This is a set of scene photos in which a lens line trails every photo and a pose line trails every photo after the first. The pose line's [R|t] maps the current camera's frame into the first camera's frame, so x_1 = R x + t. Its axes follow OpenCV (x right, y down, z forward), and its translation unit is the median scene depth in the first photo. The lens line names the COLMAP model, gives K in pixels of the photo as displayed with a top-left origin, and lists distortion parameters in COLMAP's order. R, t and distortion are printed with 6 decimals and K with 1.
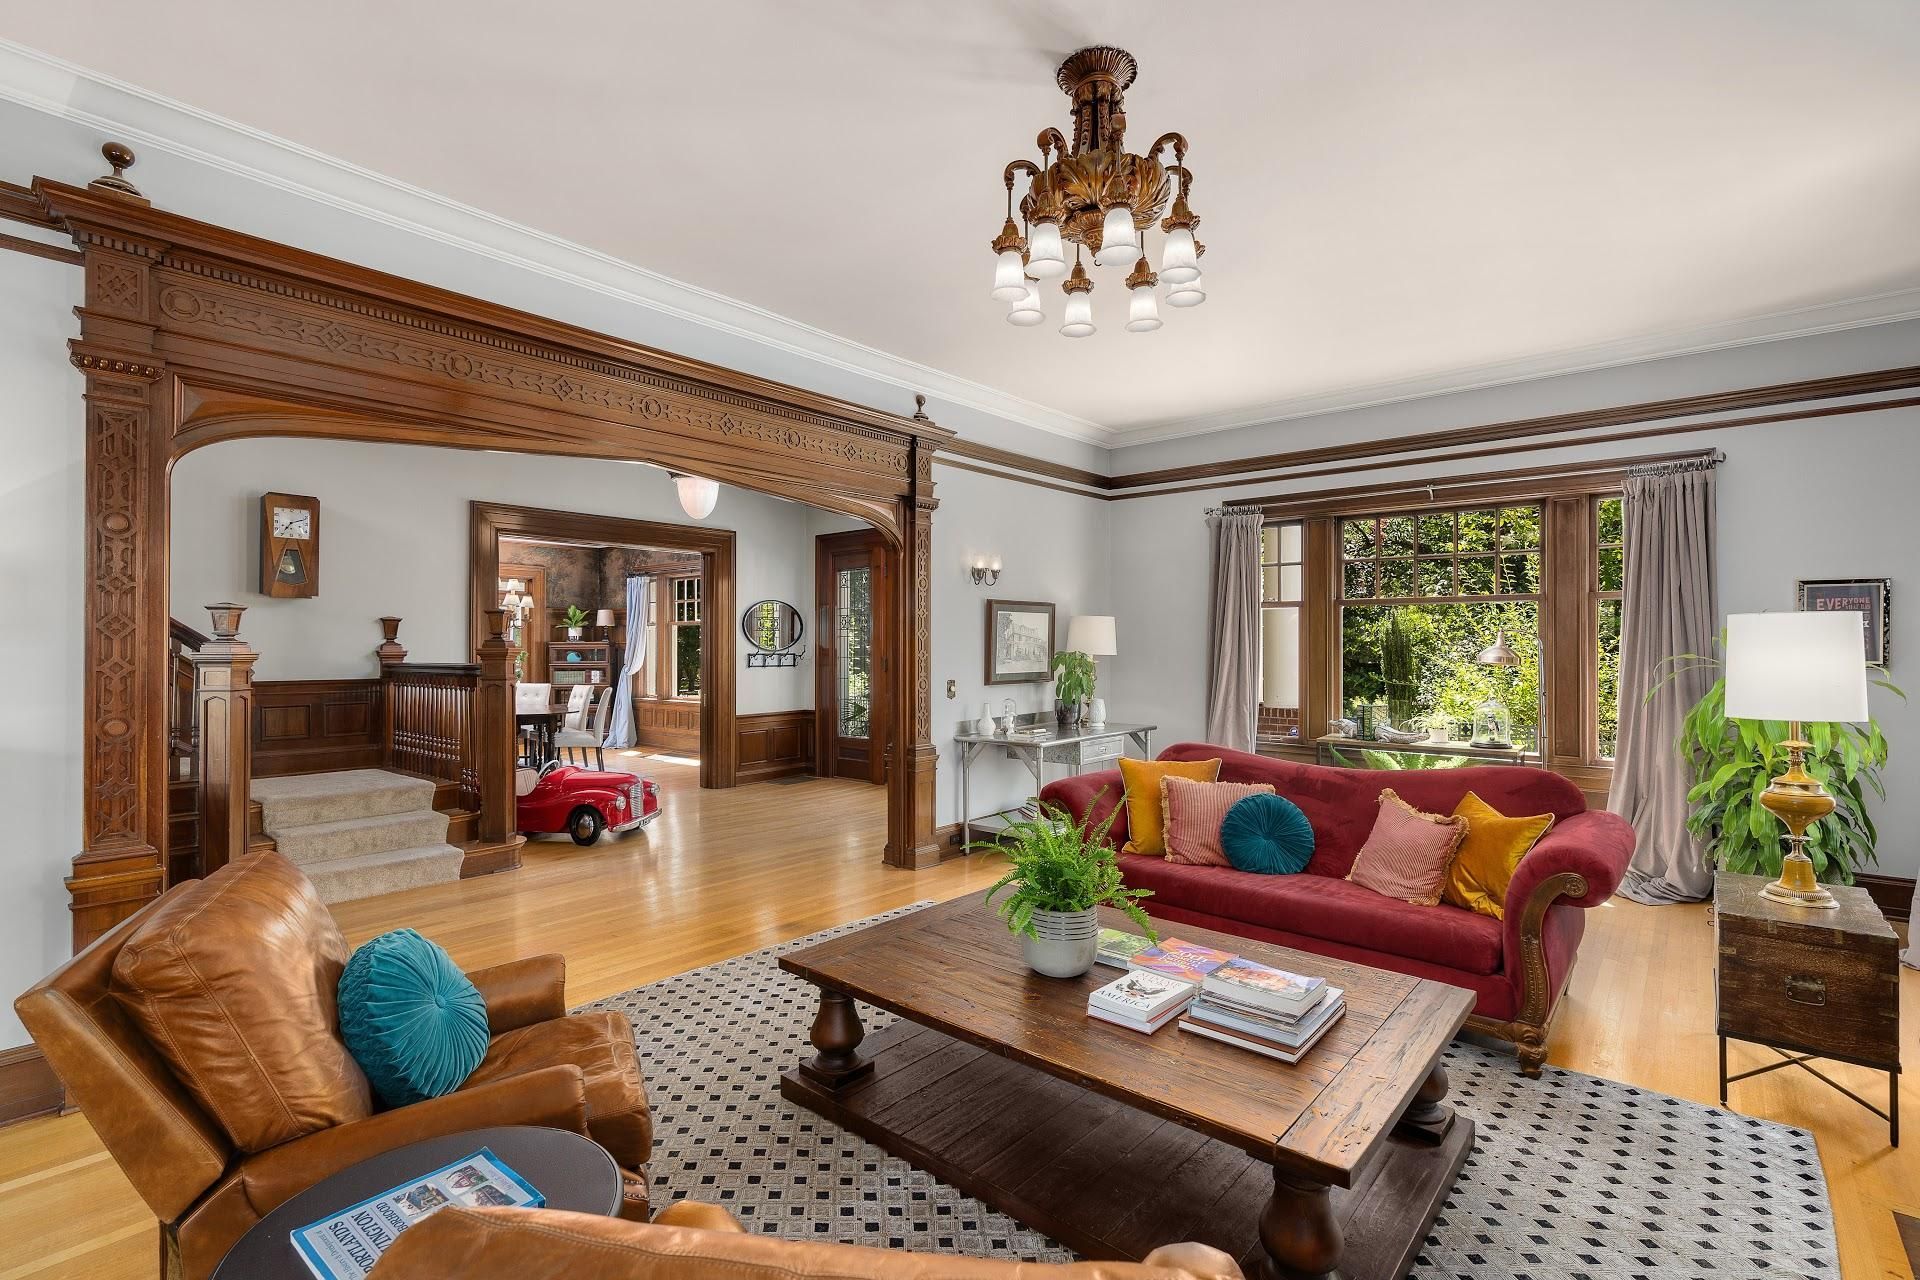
lens RADIAL K [[886.4, 0, 955.3], [0, 886.4, 648.2], [0, 0, 1]] dist [0.002301, 0.000096]
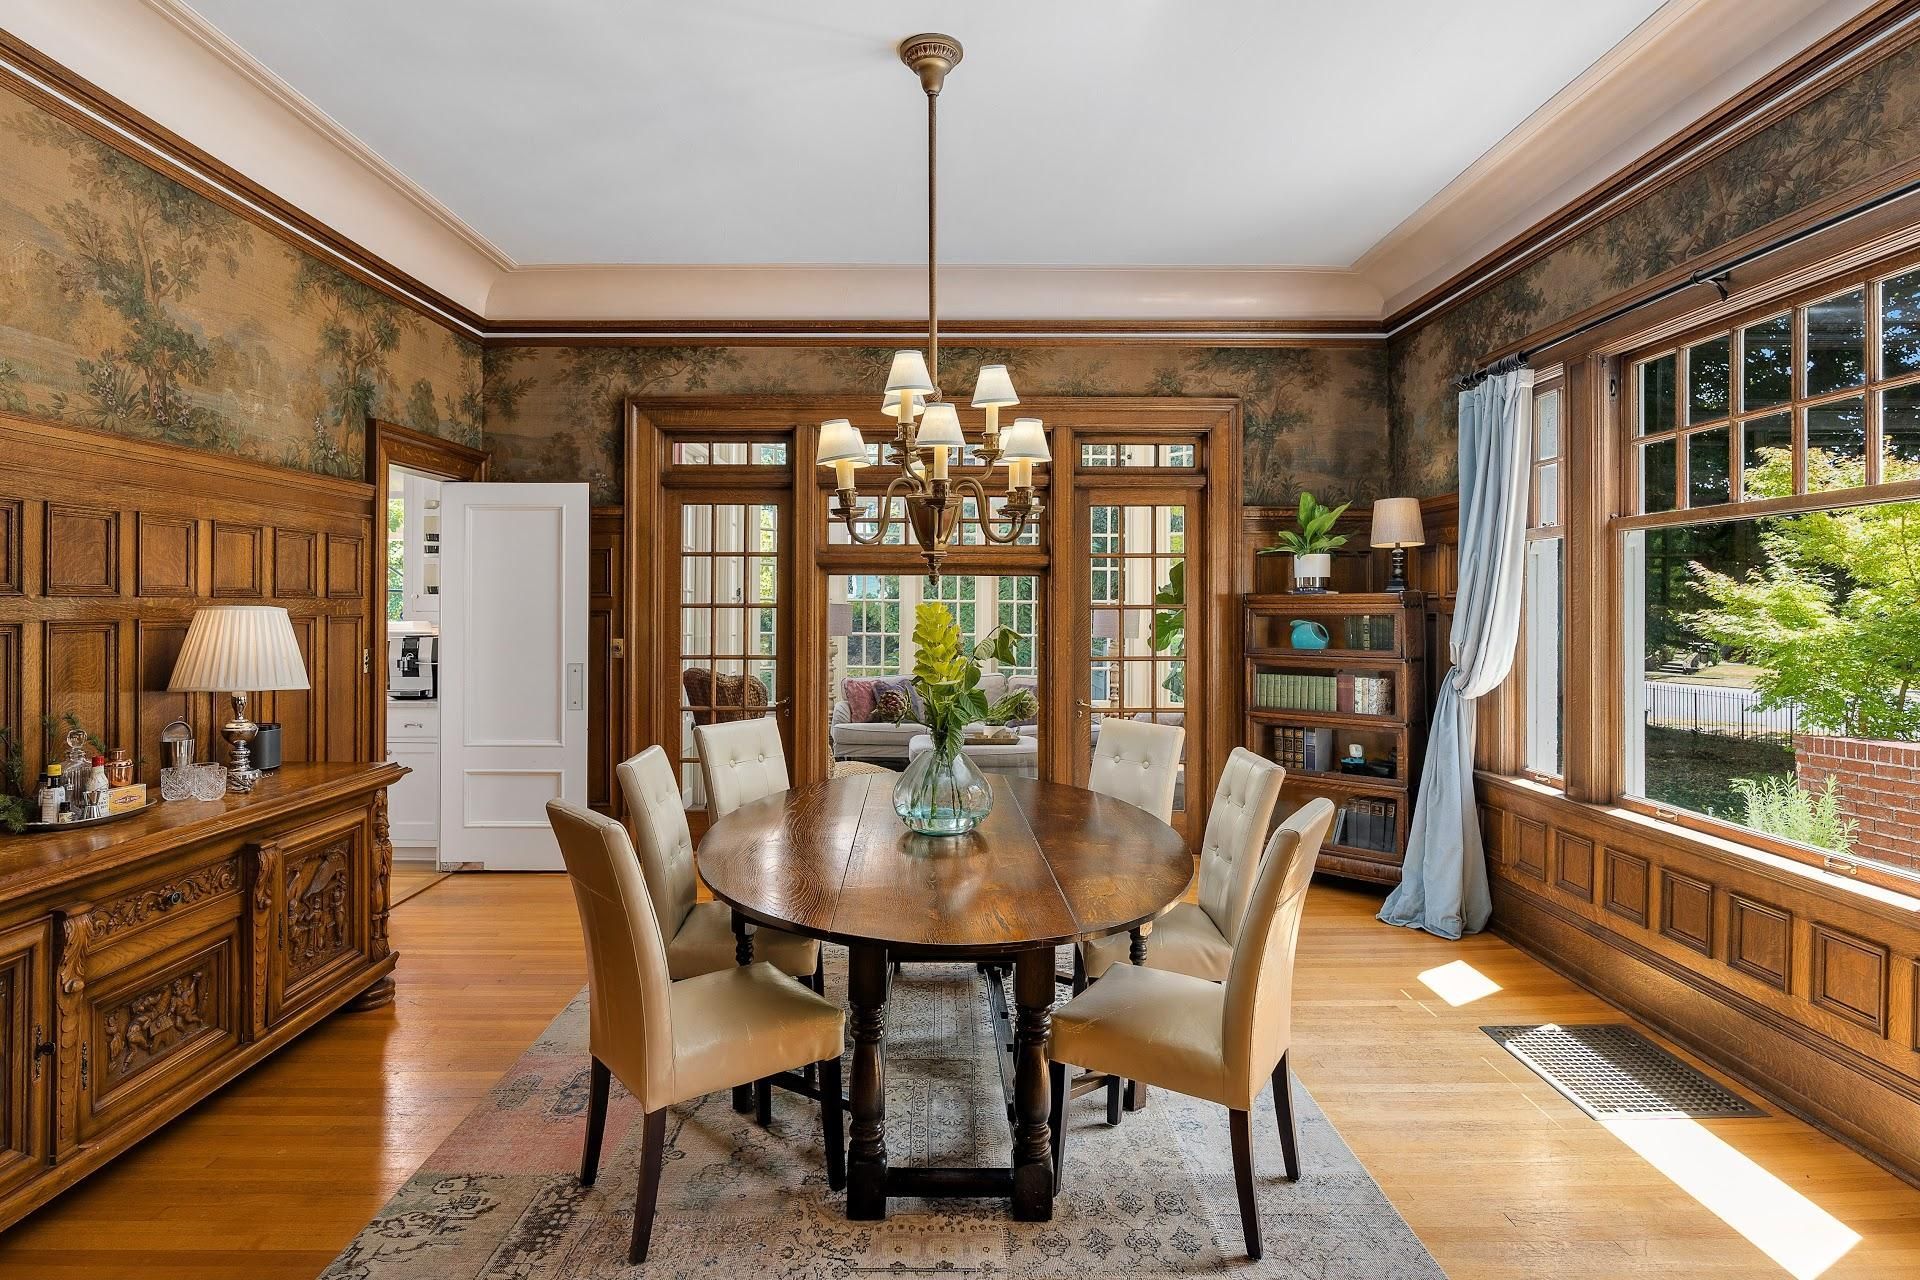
lens RADIAL K [[1023.7, 0, 950.5], [0, 1023.7, 594.0], [0, 0, 1]] dist [-0.007687, 0.000345]
pose [[0.649288, -0.005730, -0.760521, -0.209429], [-0.006301, 0.999897, -0.012913, -0.000839], [0.760516, 0.013176, 0.649185, 0.621106]]
